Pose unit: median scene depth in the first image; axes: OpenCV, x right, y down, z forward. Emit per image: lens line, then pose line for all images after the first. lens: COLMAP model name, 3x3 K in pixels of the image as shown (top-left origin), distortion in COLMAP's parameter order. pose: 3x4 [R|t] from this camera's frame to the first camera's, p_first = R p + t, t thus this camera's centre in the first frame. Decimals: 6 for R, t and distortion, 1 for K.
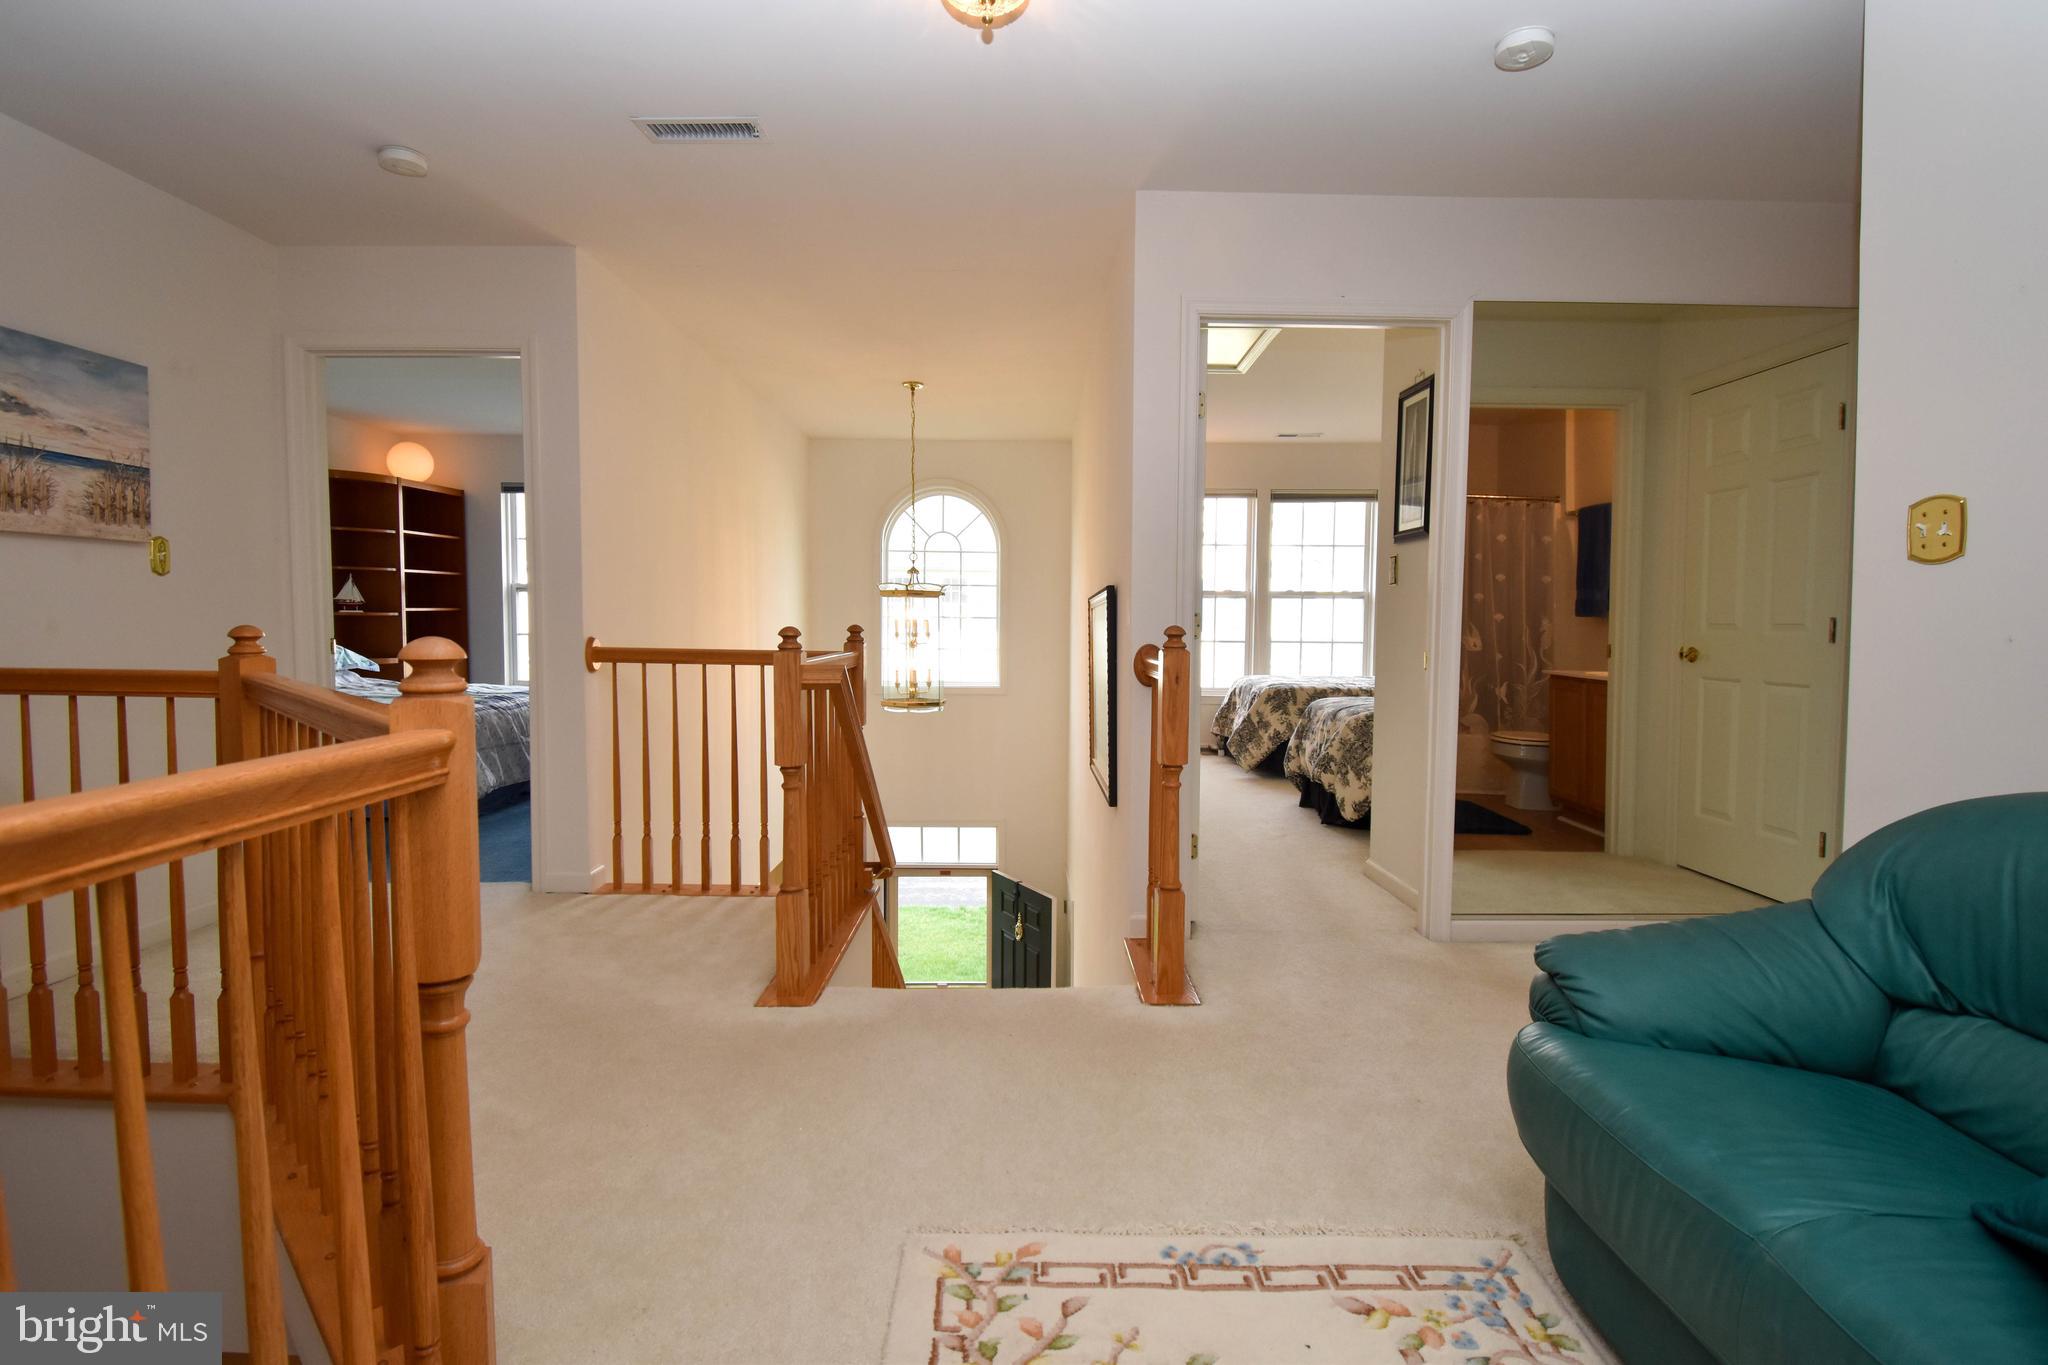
lens RADIAL K [[1000.9, 0, 1033.3], [0, 1000.9, 684.8], [0, 0, 1]] dist [0.027025, -0.029652]
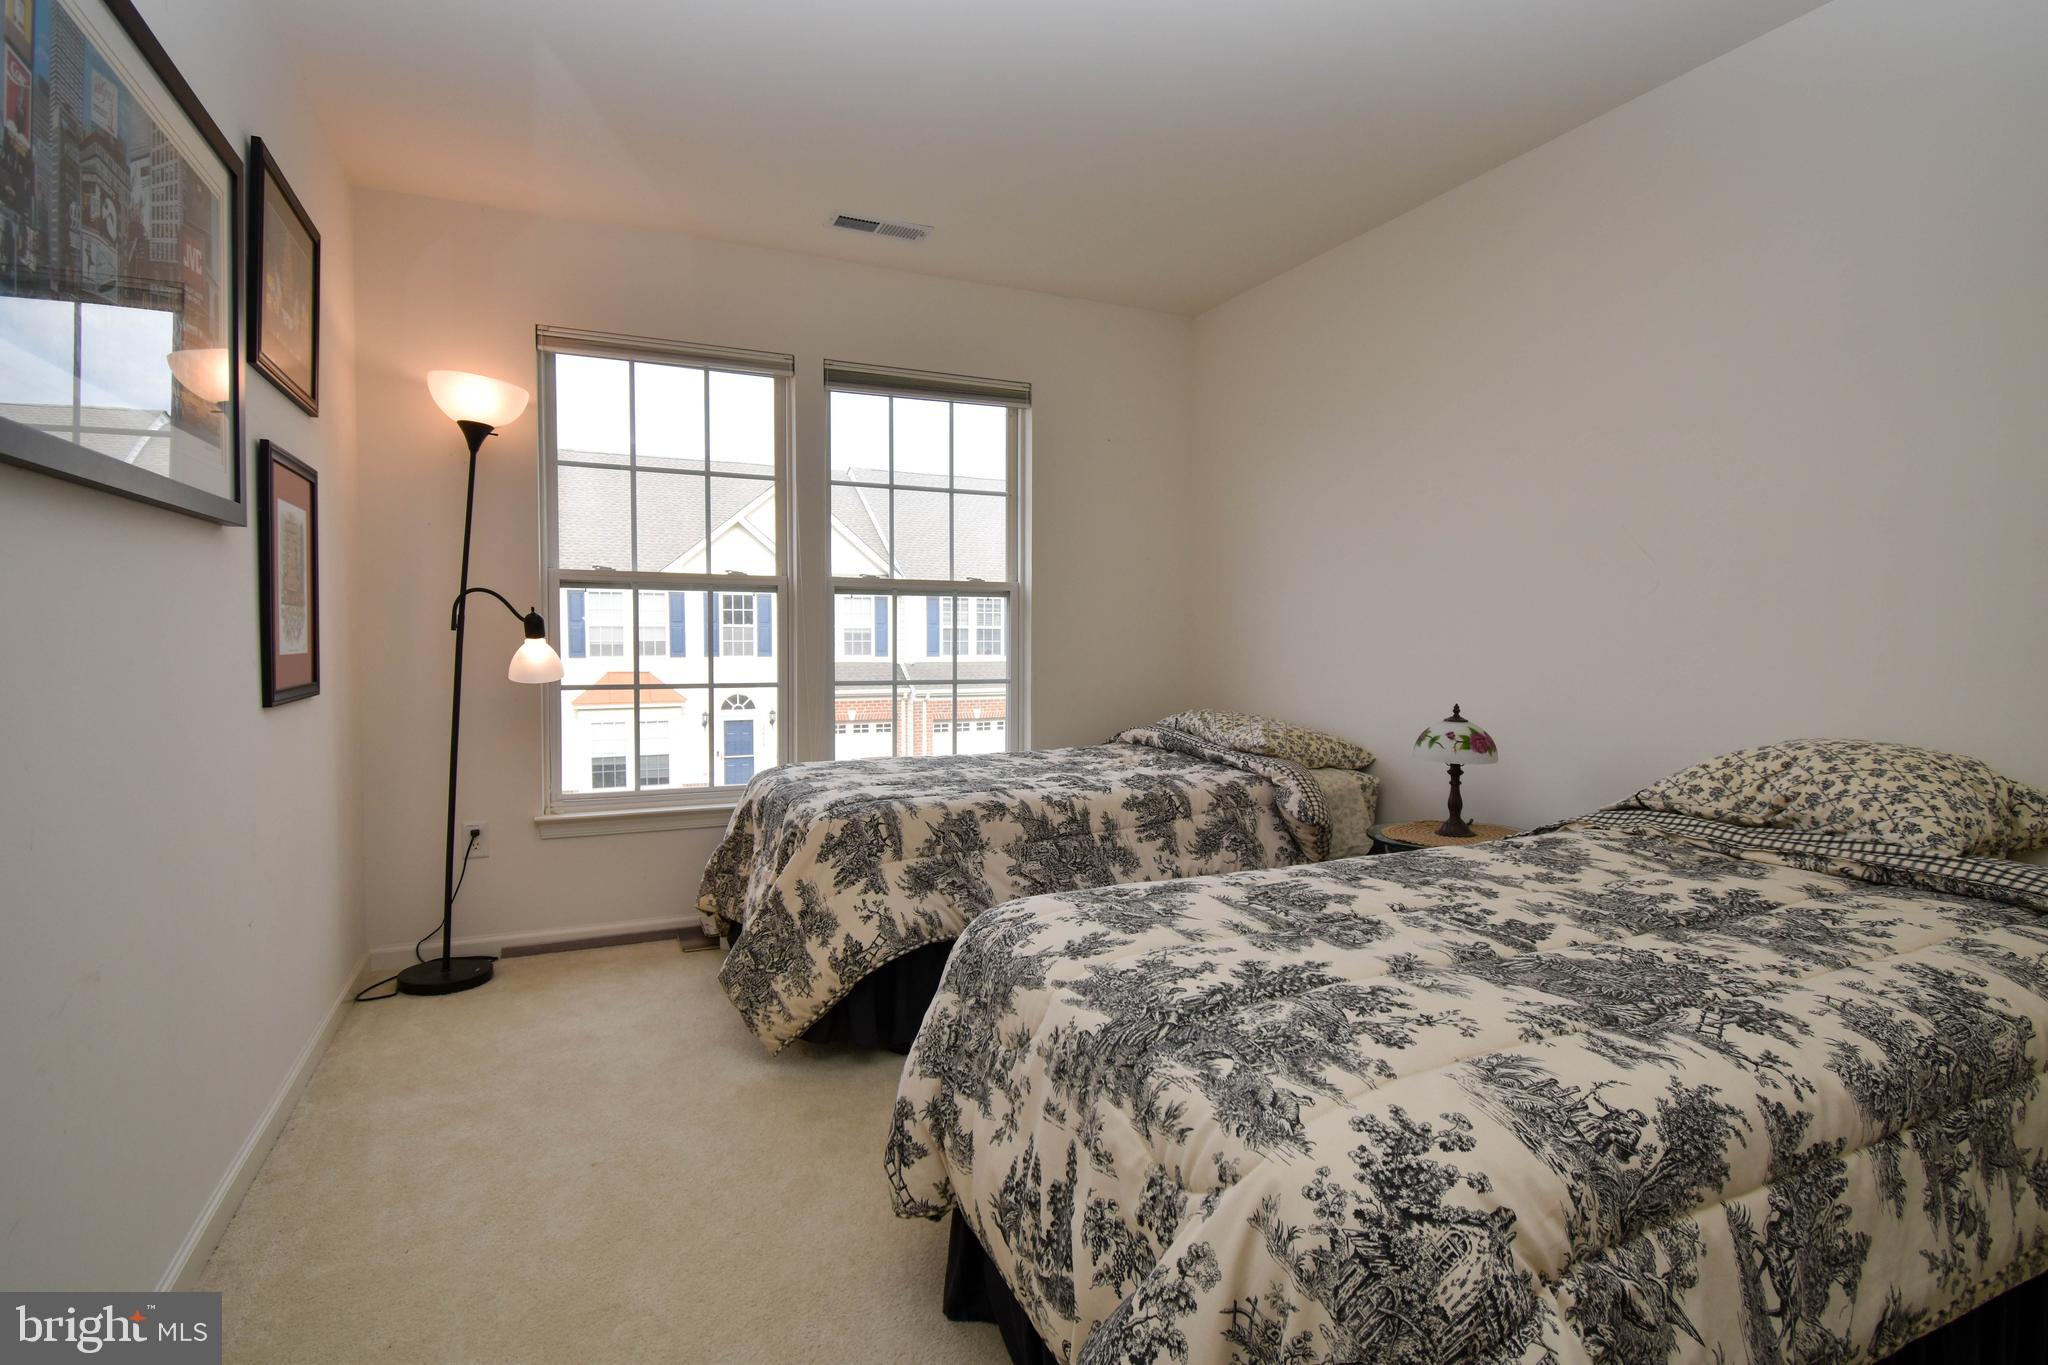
lens RADIAL K [[1000.9, 0, 1033.3], [0, 1000.9, 684.8], [0, 0, 1]] dist [0.027025, -0.029652]
pose [[0.913598, -0.024521, 0.405878, 0.139251], [0.032761, 0.999374, -0.013364, -0.034553], [-0.405296, 0.025507, 0.913830, 0.565561]]
